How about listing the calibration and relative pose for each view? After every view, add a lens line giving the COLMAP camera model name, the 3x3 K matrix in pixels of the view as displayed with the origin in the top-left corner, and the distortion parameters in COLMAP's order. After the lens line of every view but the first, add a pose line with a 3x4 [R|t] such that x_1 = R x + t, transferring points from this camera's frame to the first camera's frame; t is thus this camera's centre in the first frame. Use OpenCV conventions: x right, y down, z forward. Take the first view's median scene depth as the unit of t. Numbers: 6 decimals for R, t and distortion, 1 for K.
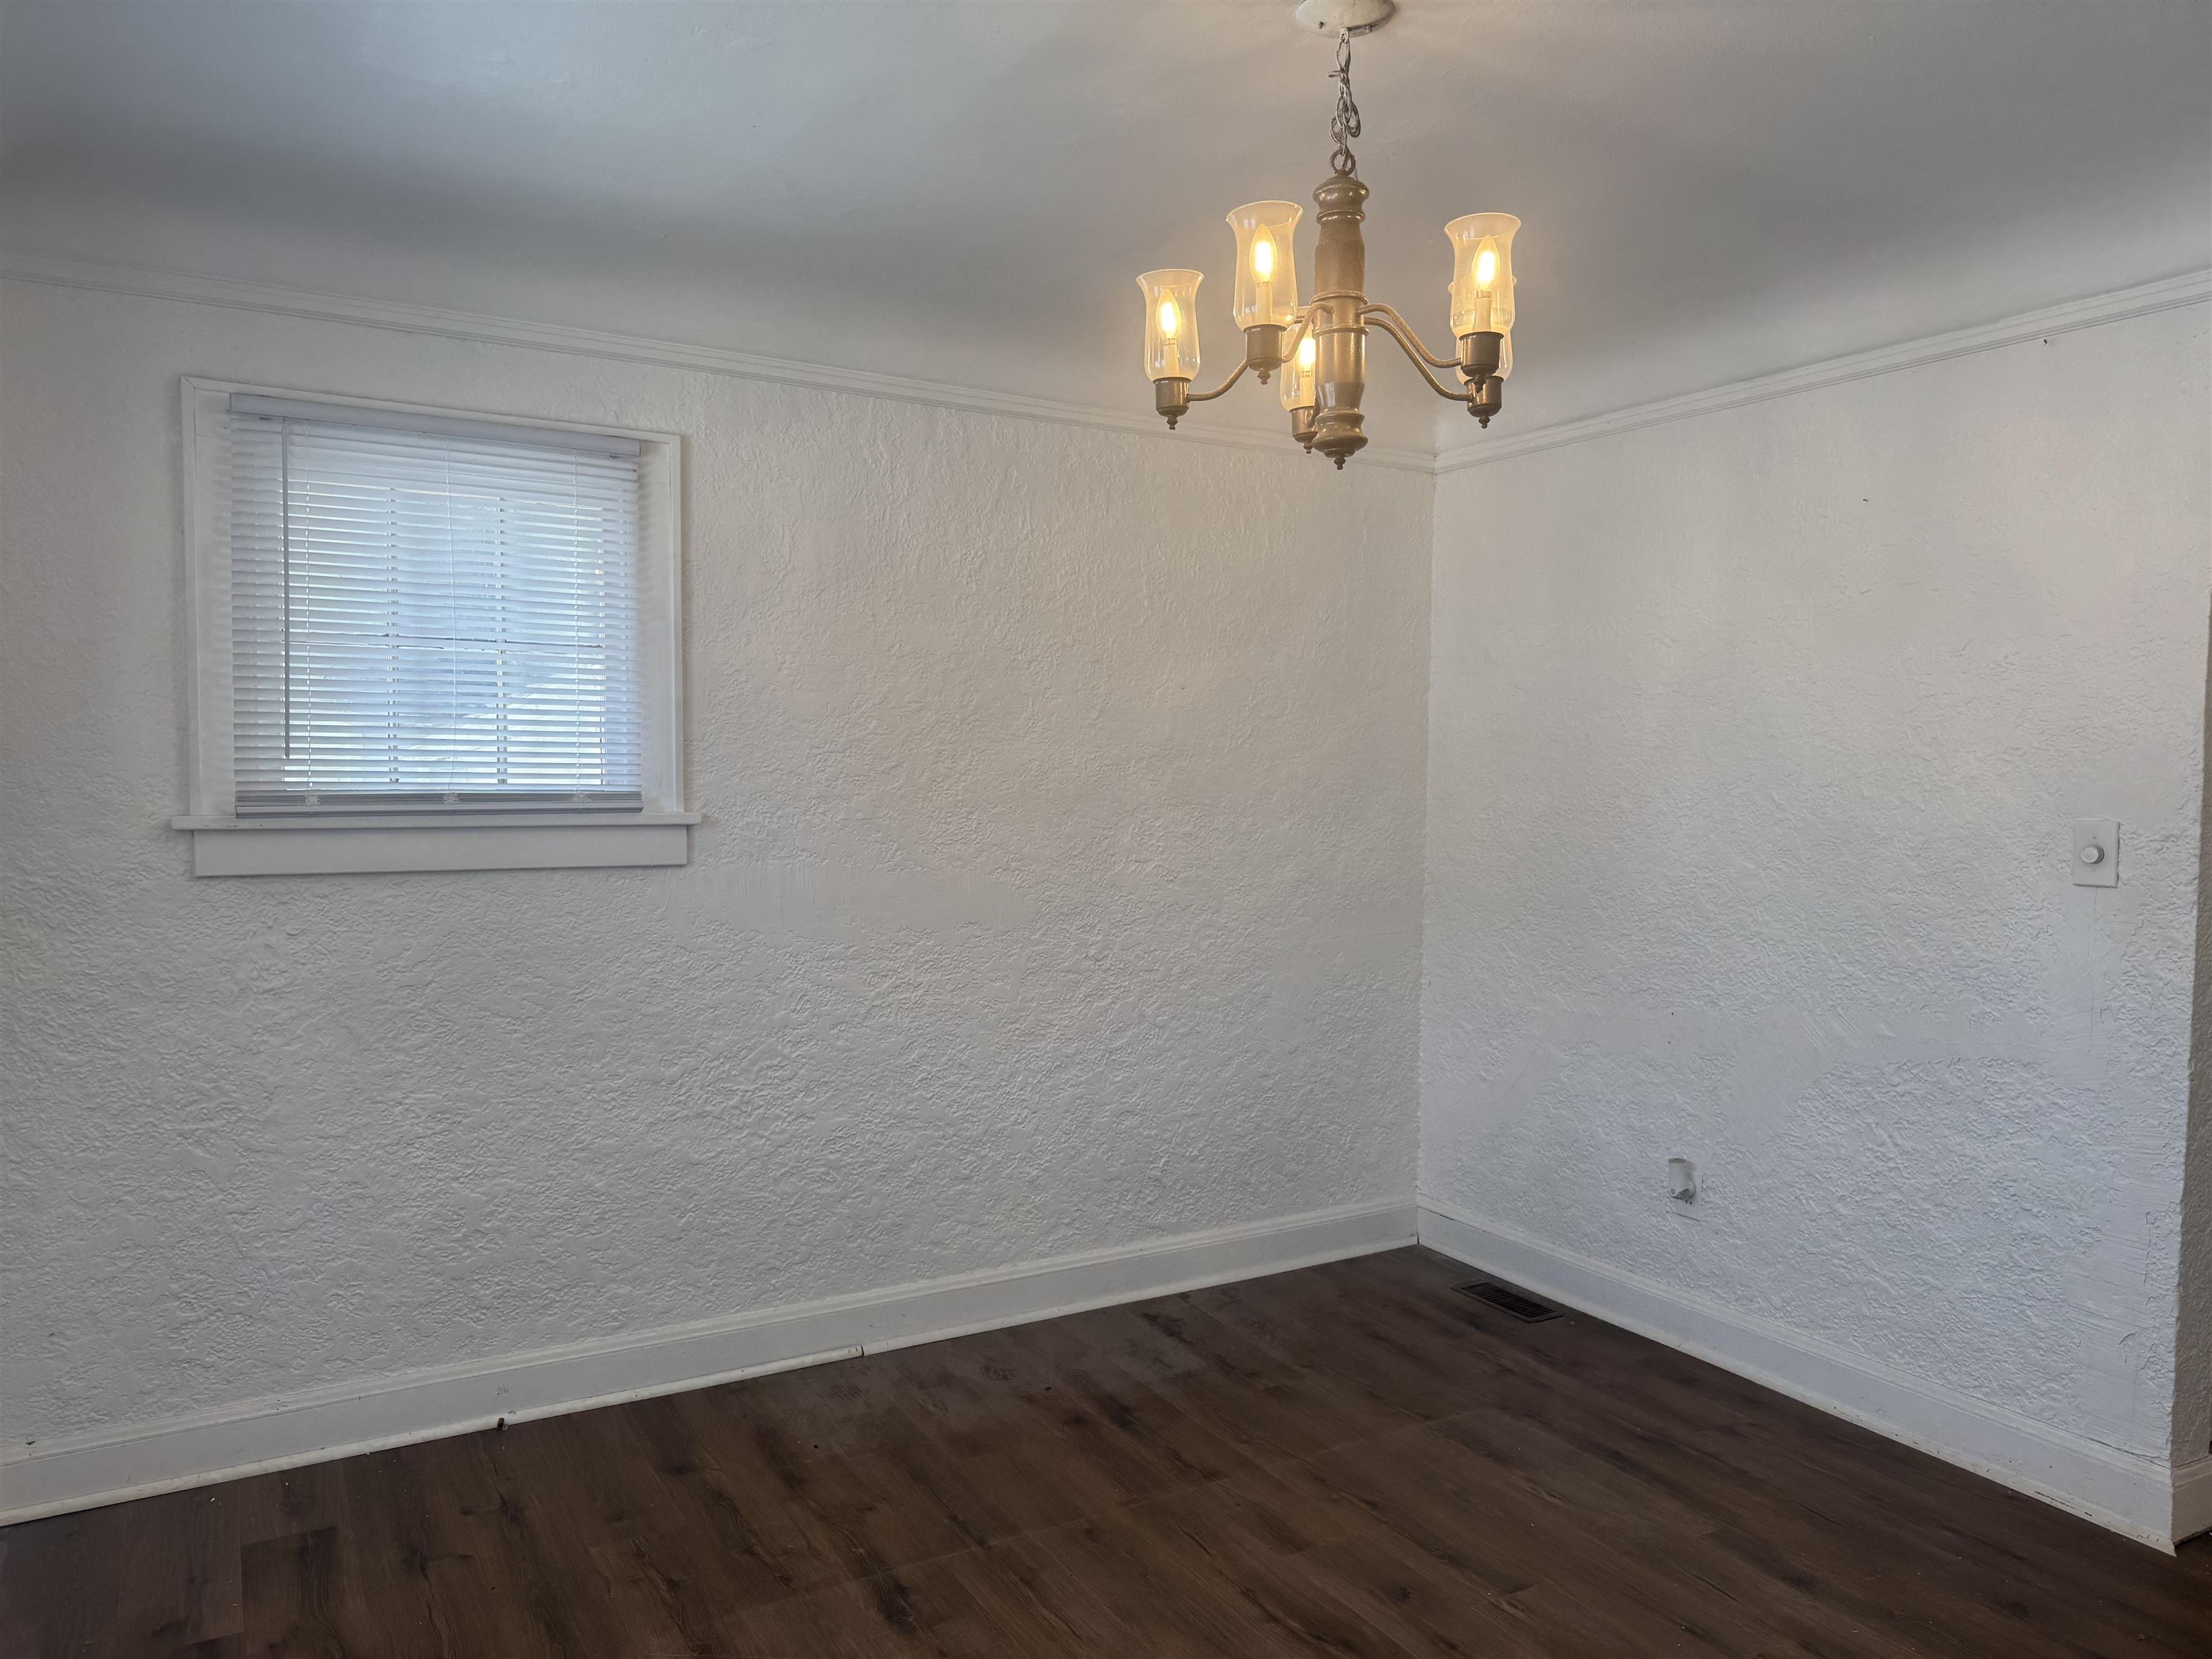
lens RADIAL K [[1566.8, 0, 1107.9], [0, 1566.8, 824.2], [0, 0, 1]] dist [0.059446, -0.066193]
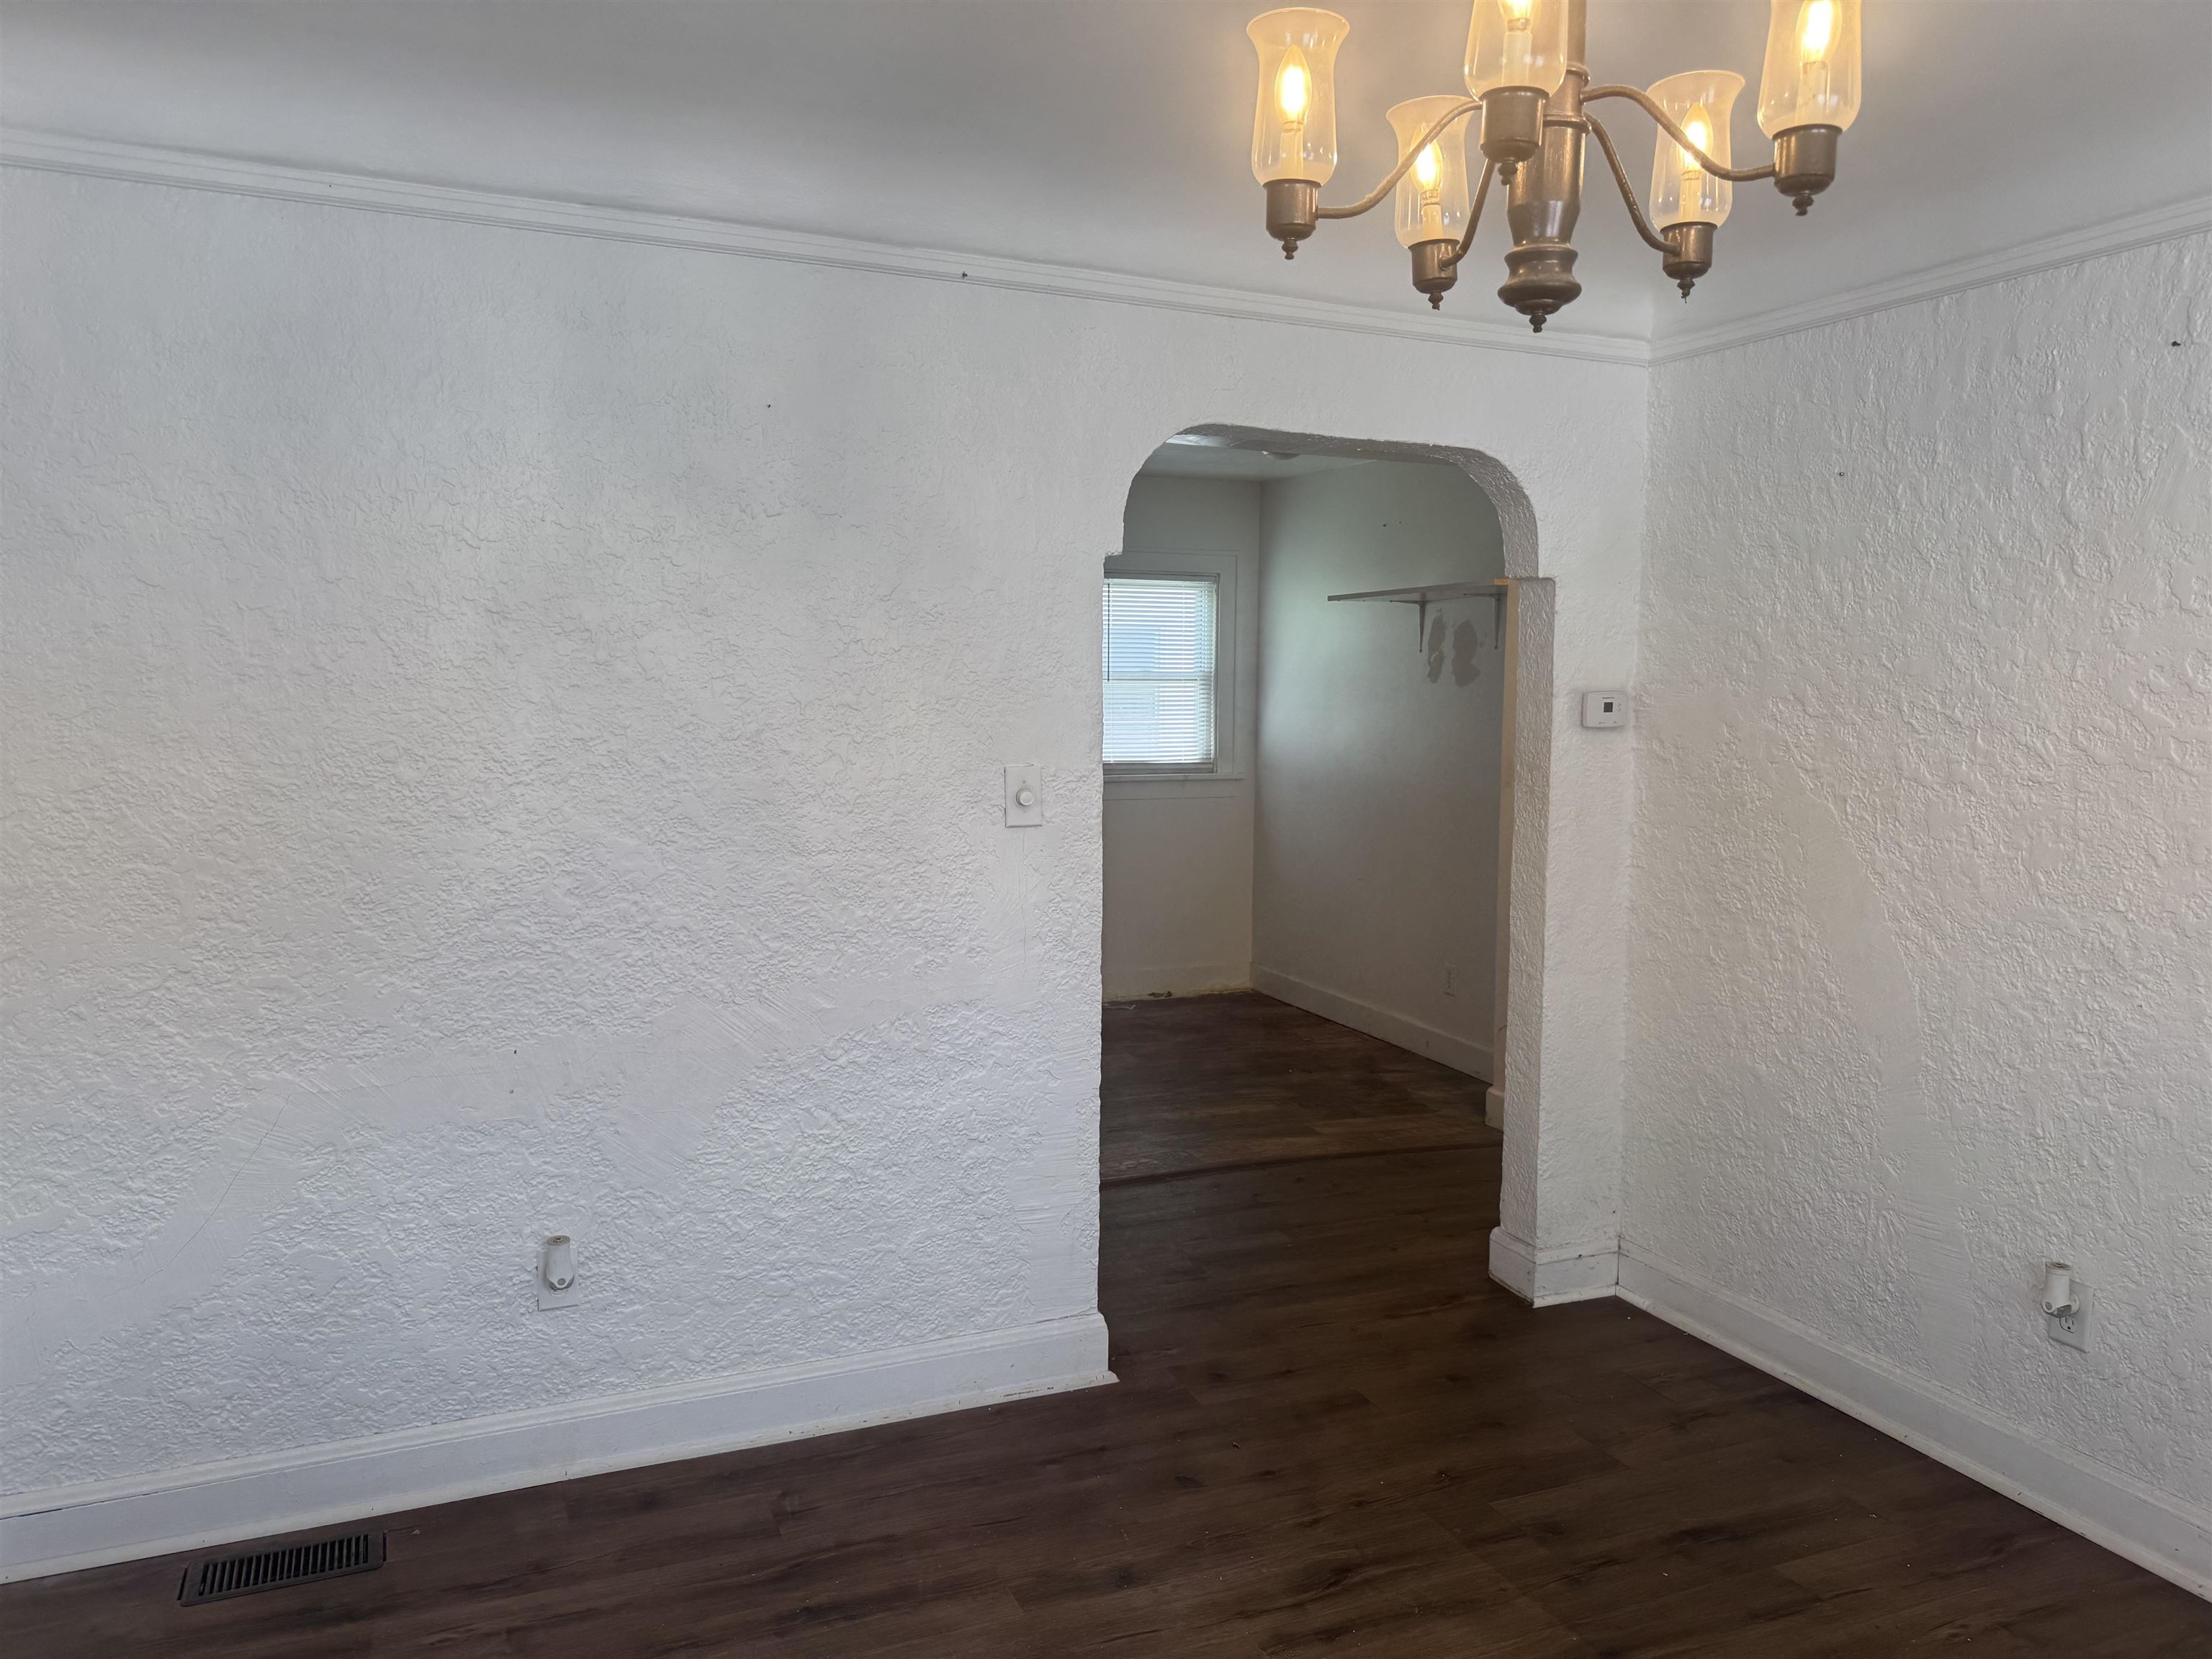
lens RADIAL K [[1566.8, 0, 1105.3], [0, 1566.8, 831.7], [0, 0, 1]] dist [0.059446, -0.066193]
pose [[0.113657, -0.105373, 0.987916, -0.377516], [0.030075, 0.994269, 0.102591, -0.057039], [-0.993065, 0.018051, 0.116174, 0.729190]]
